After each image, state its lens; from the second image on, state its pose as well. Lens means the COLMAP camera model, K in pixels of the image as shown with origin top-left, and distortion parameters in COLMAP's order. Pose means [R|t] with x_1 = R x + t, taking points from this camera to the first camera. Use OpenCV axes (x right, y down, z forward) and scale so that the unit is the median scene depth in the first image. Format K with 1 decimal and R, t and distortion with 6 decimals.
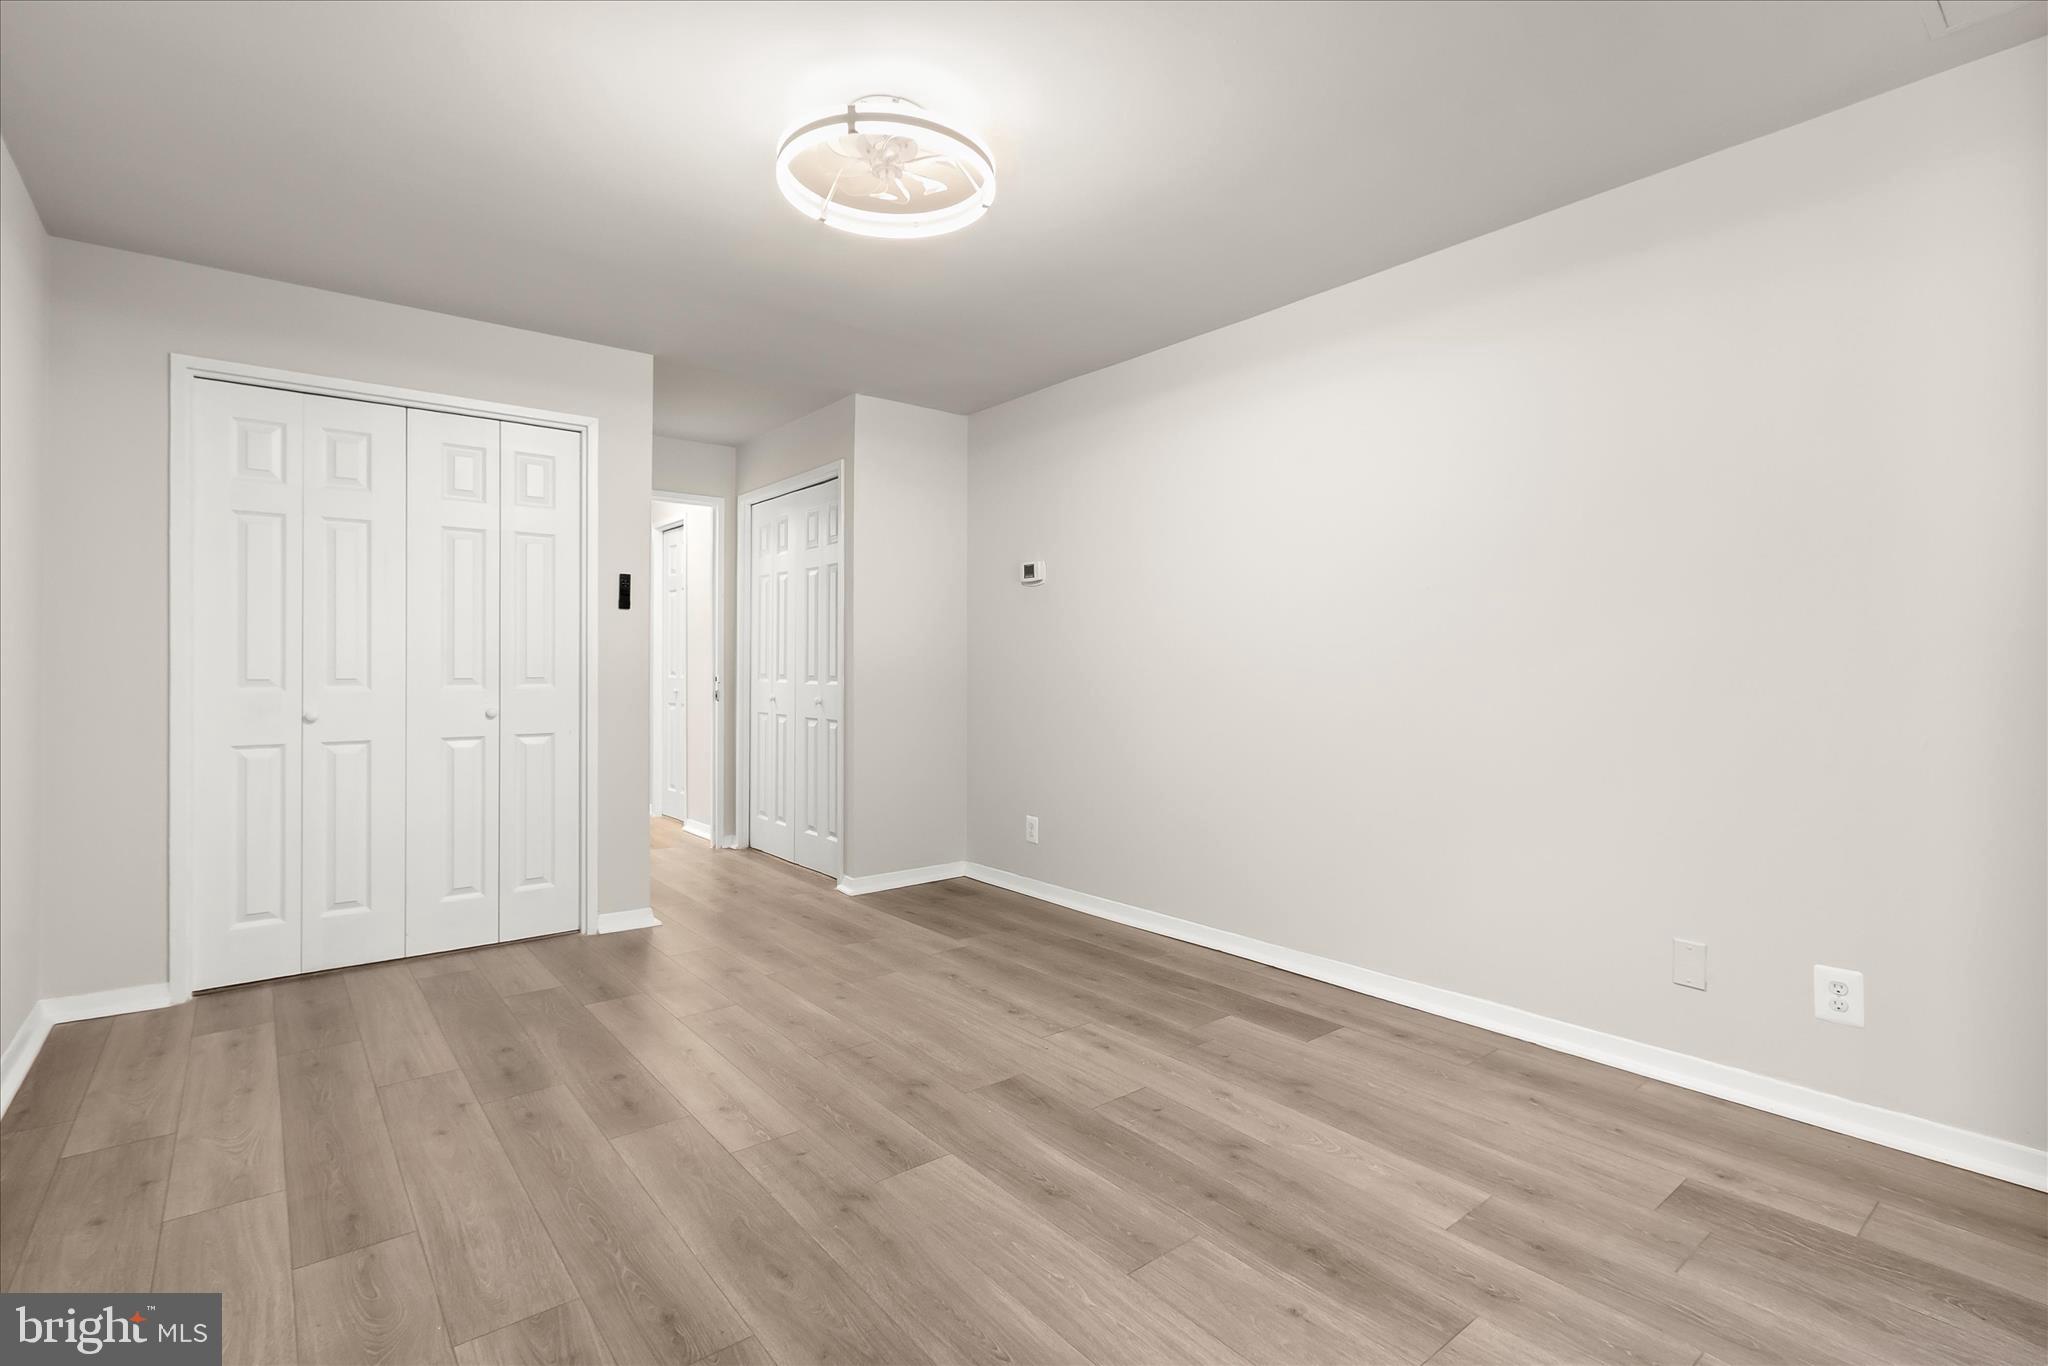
lens RADIAL K [[939.6, 0, 1025.0], [0, 939.6, 700.0], [0, 0, 1]] dist [0.004918, 0.000101]
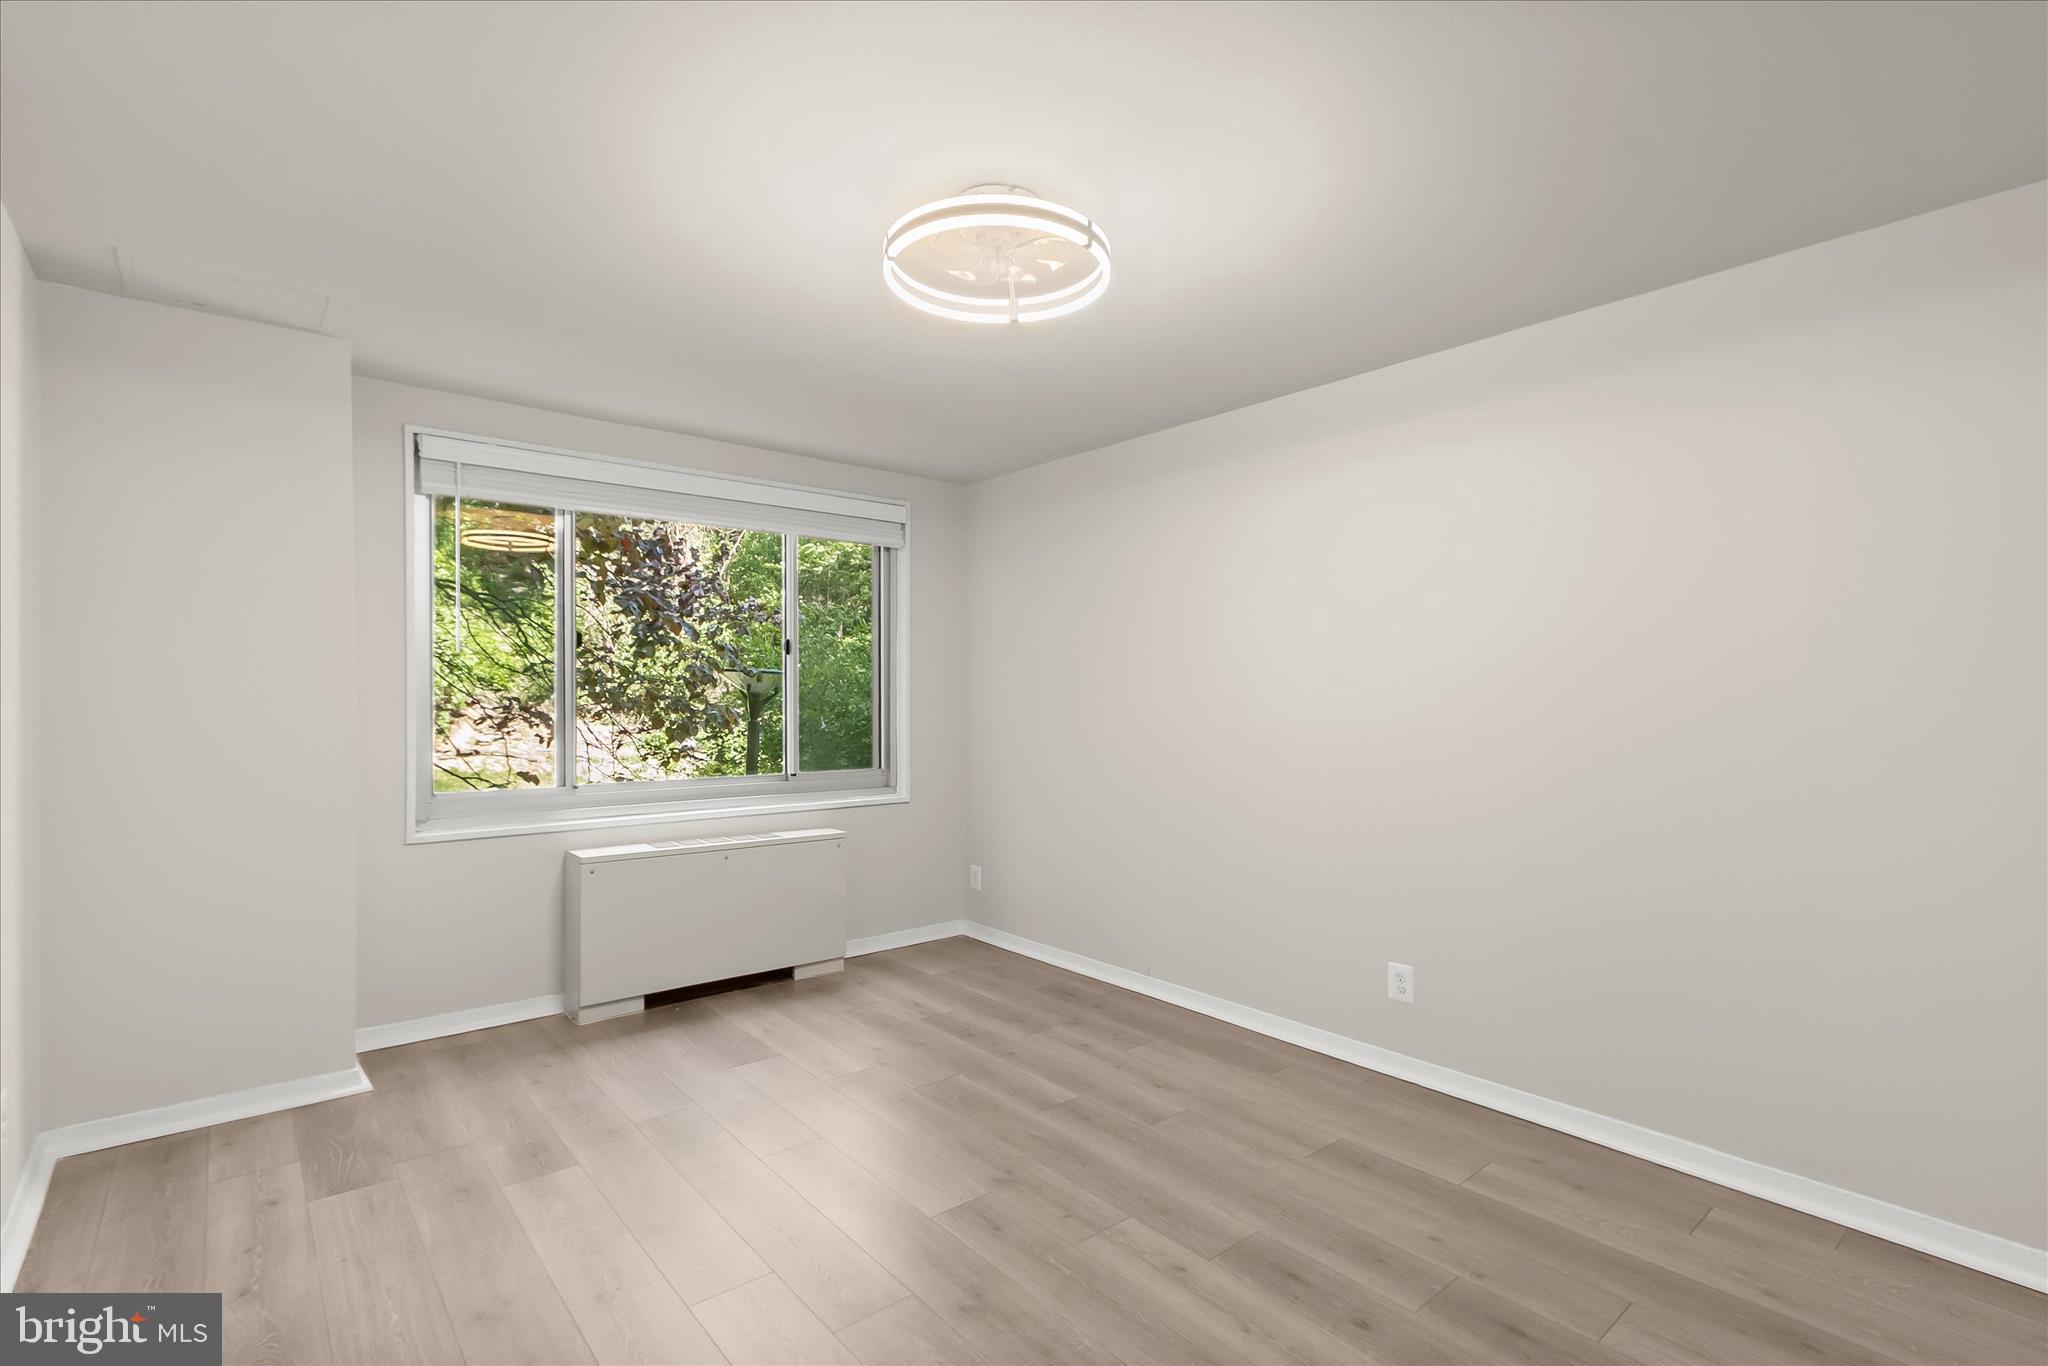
lens RADIAL K [[939.6, 0, 1025.0], [0, 939.6, 700.0], [0, 0, 1]] dist [0.004918, 0.000101]
pose [[-0.999800, -0.002344, -0.019869, -0.179218], [-0.003146, 0.999178, 0.040414, -0.180275], [0.019758, 0.040468, -0.998985, 2.245302]]
